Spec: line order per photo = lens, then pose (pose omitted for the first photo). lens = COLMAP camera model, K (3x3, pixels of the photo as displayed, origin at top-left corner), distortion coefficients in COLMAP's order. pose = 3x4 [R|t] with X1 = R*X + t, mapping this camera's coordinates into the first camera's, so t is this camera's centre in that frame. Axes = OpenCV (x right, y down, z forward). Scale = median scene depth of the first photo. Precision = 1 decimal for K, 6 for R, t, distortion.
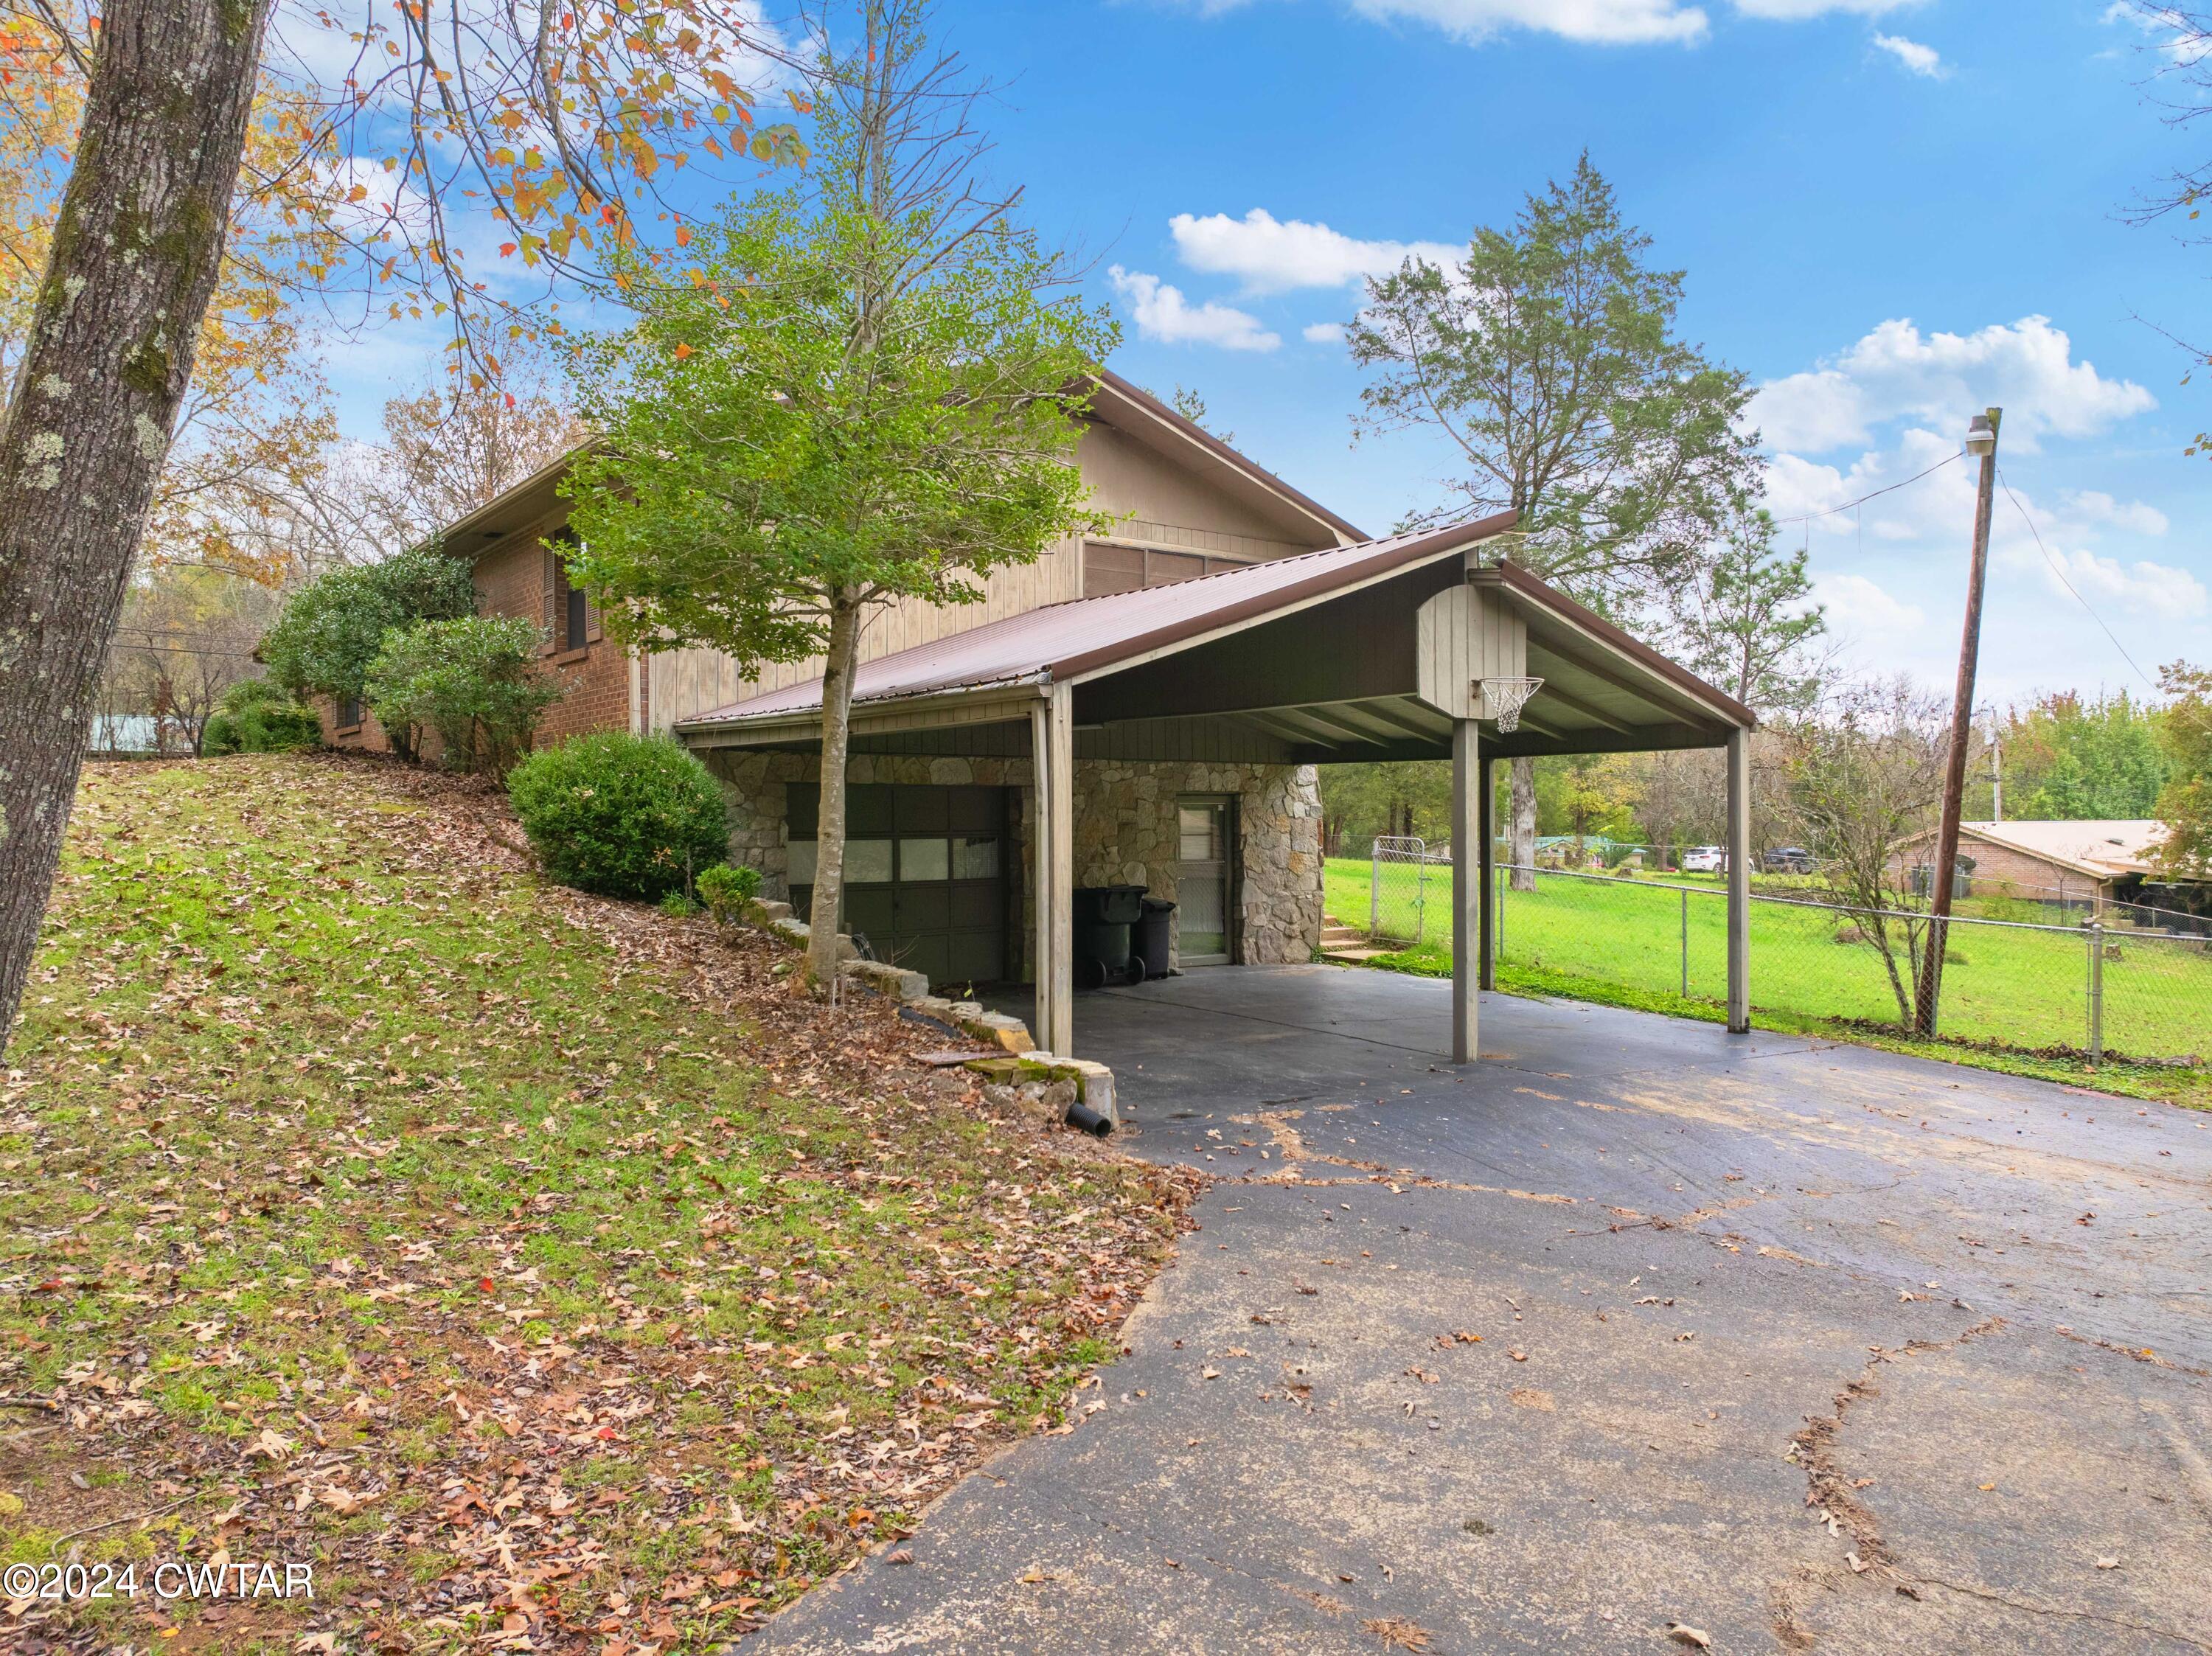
lens RADIAL K [[1536.6, 0, 1106.0], [0, 1536.6, 828.0], [0, 0, 1]] dist [-0.062110, 0.023647]
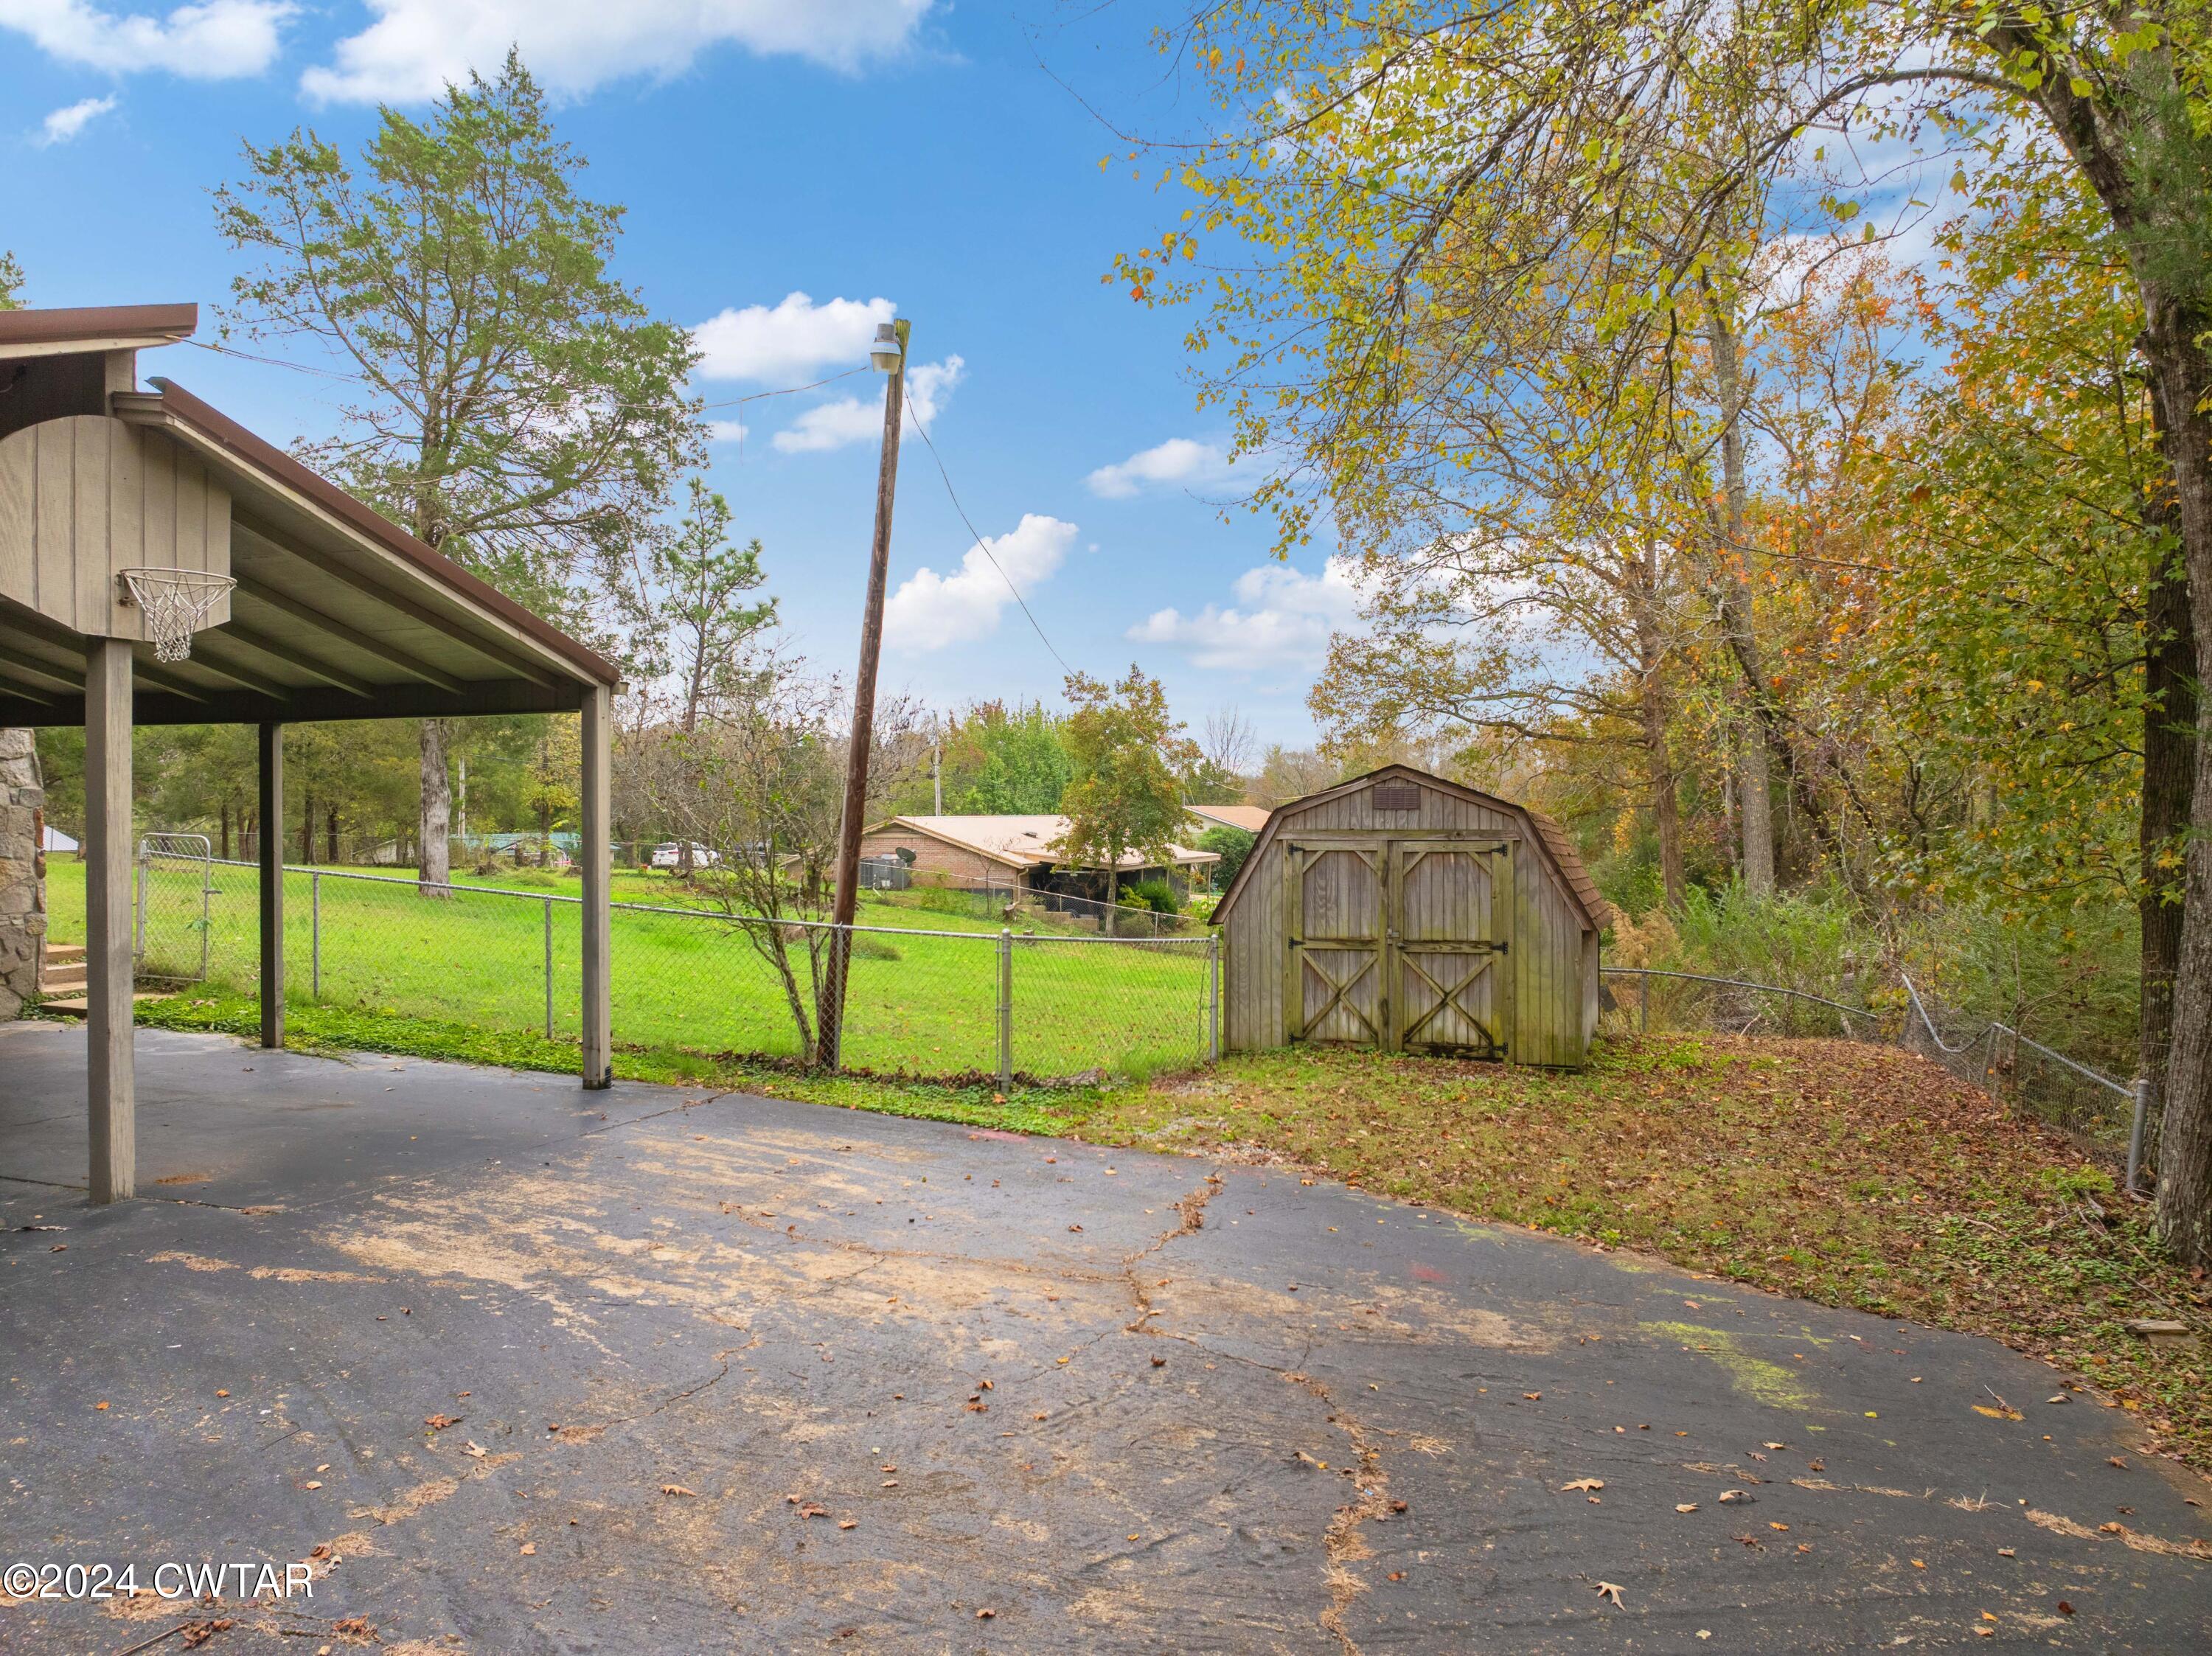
lens RADIAL K [[1529.9, 0, 1106.0], [0, 1529.9, 828.0], [0, 0, 1]] dist [-0.006789, -0.001133]
pose [[0.802099, -0.004139, 0.597177, 0.063212], [0.002685, 0.999991, 0.003324, 0.001042], [-0.597185, -0.001063, 0.802103, 0.090486]]
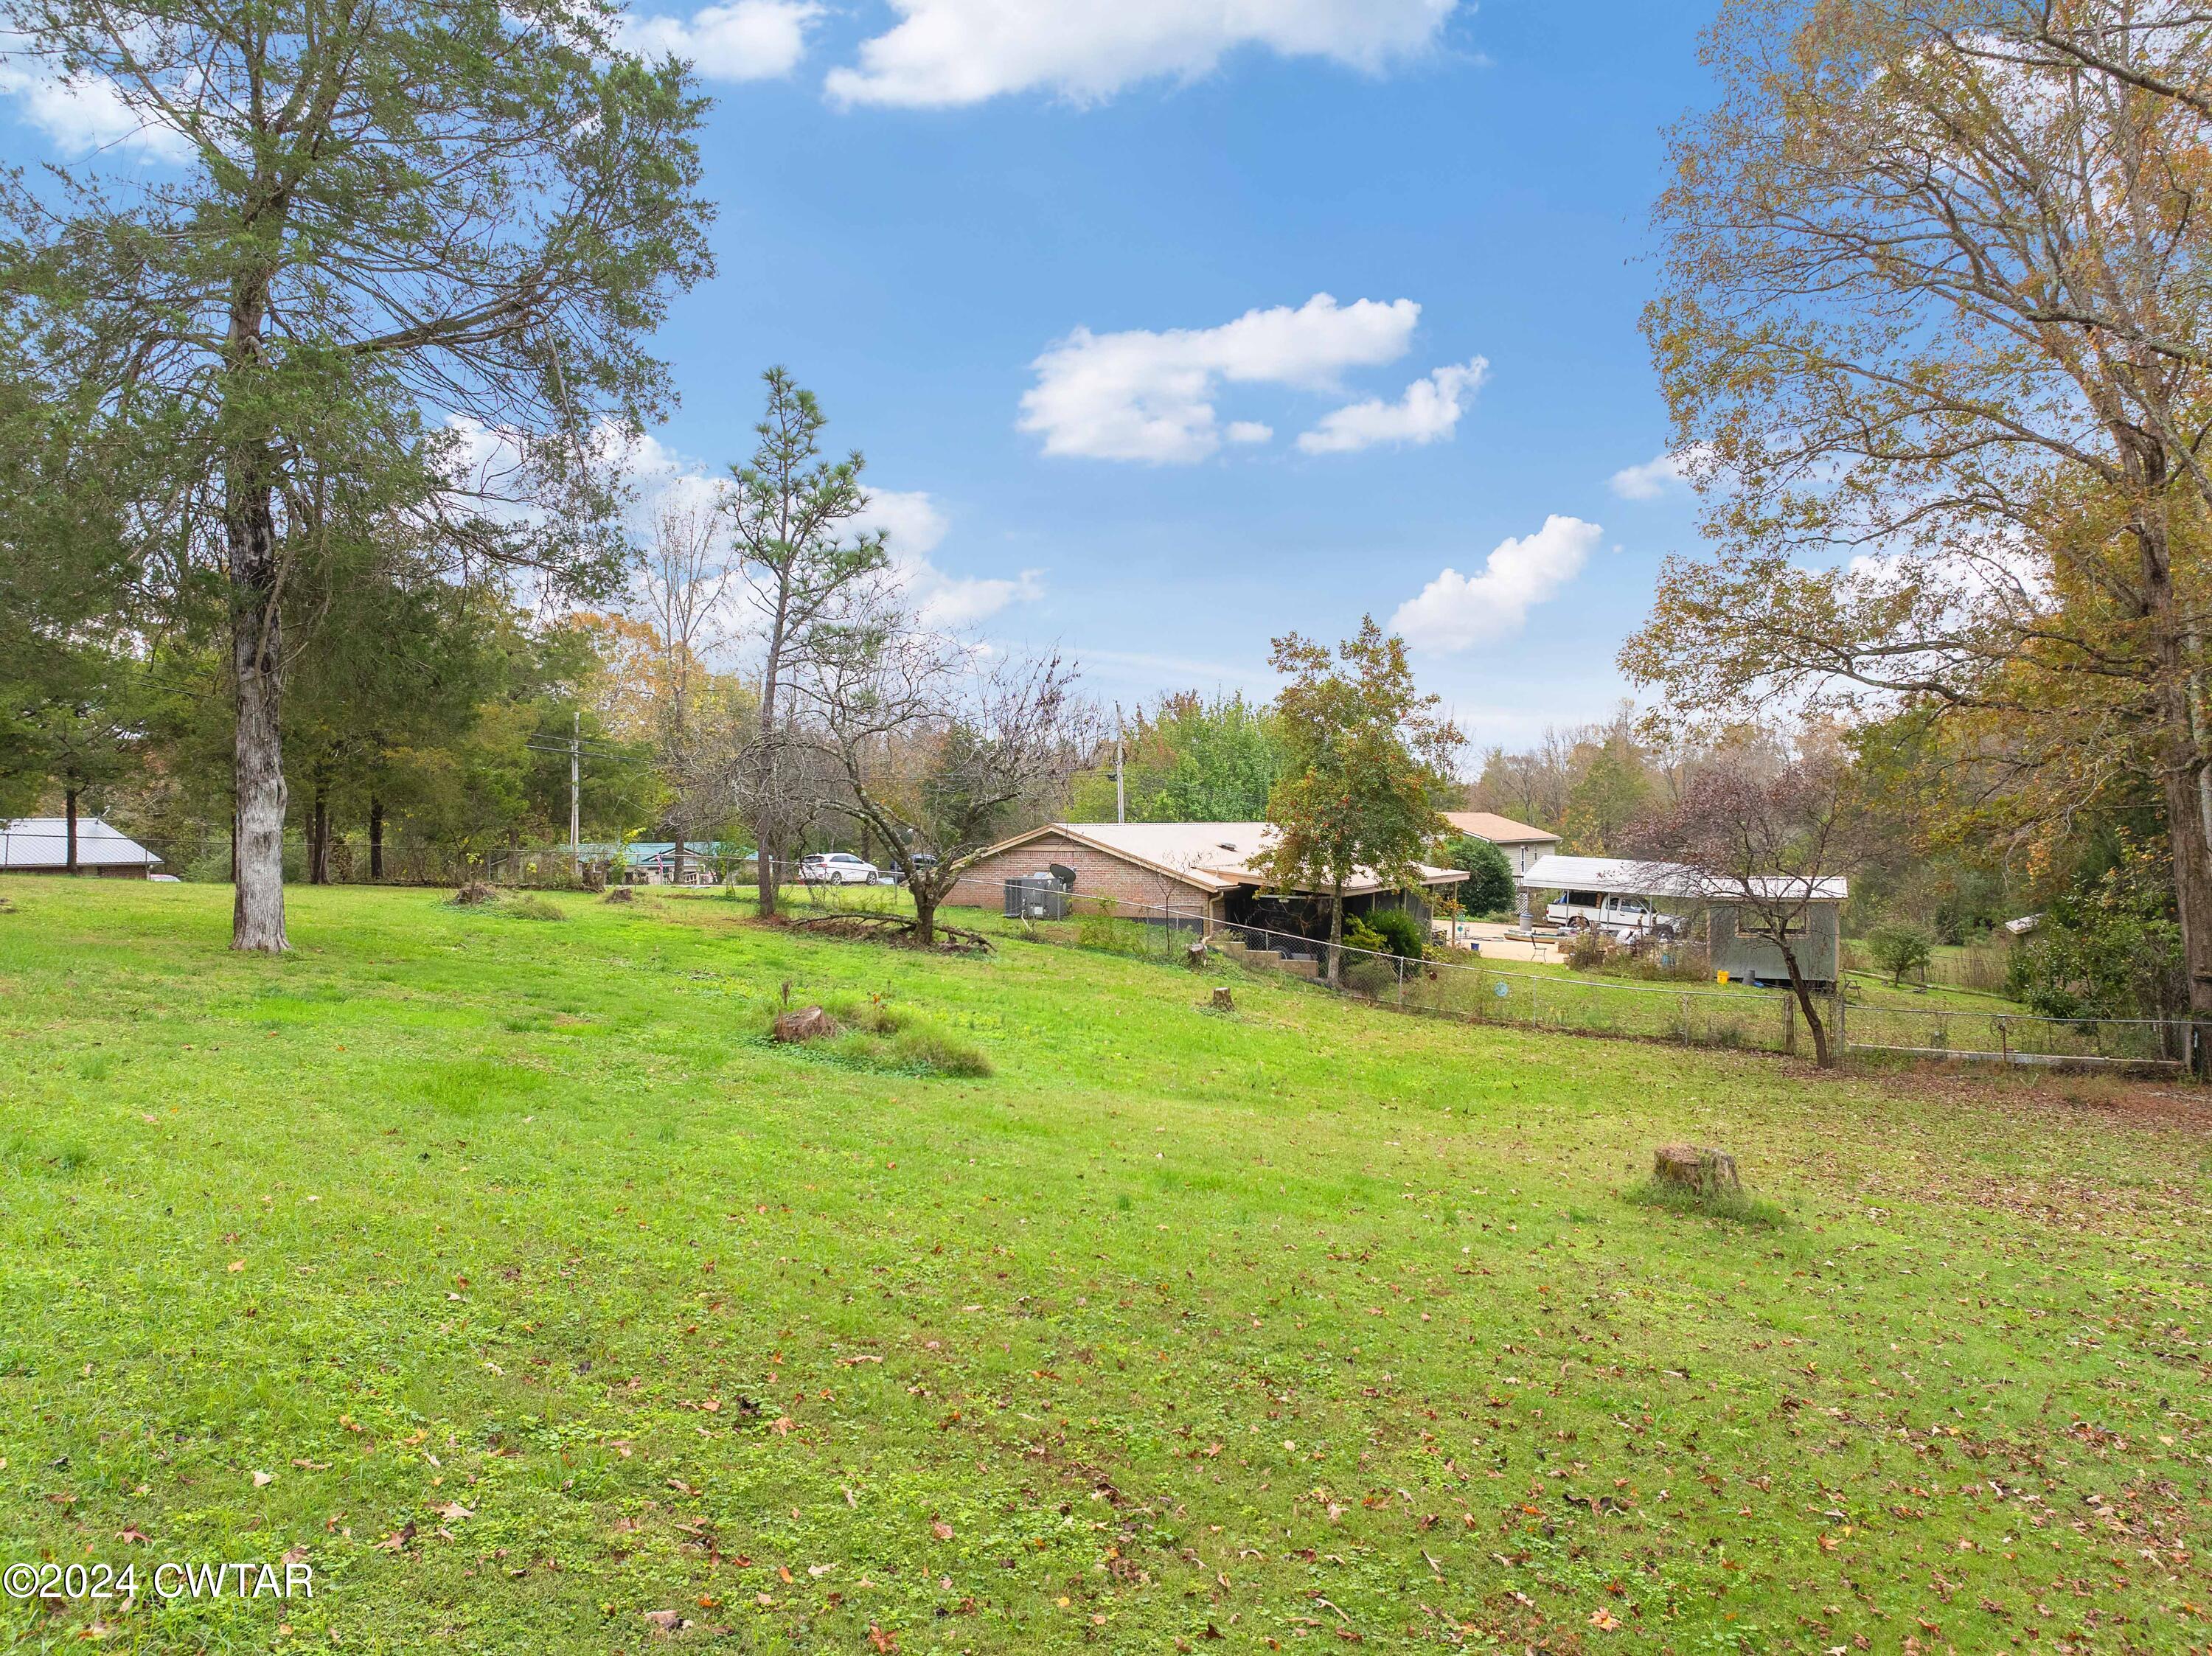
lens RADIAL K [[1529.9, 0, 1106.0], [0, 1529.9, 828.0], [0, 0, 1]] dist [-0.006789, -0.001133]
pose [[0.873349, -0.000729, 0.487095, 0.264207], [0.002157, 0.999995, -0.002371, 0.000392], [-0.487090, 0.003122, 0.873346, 0.383401]]
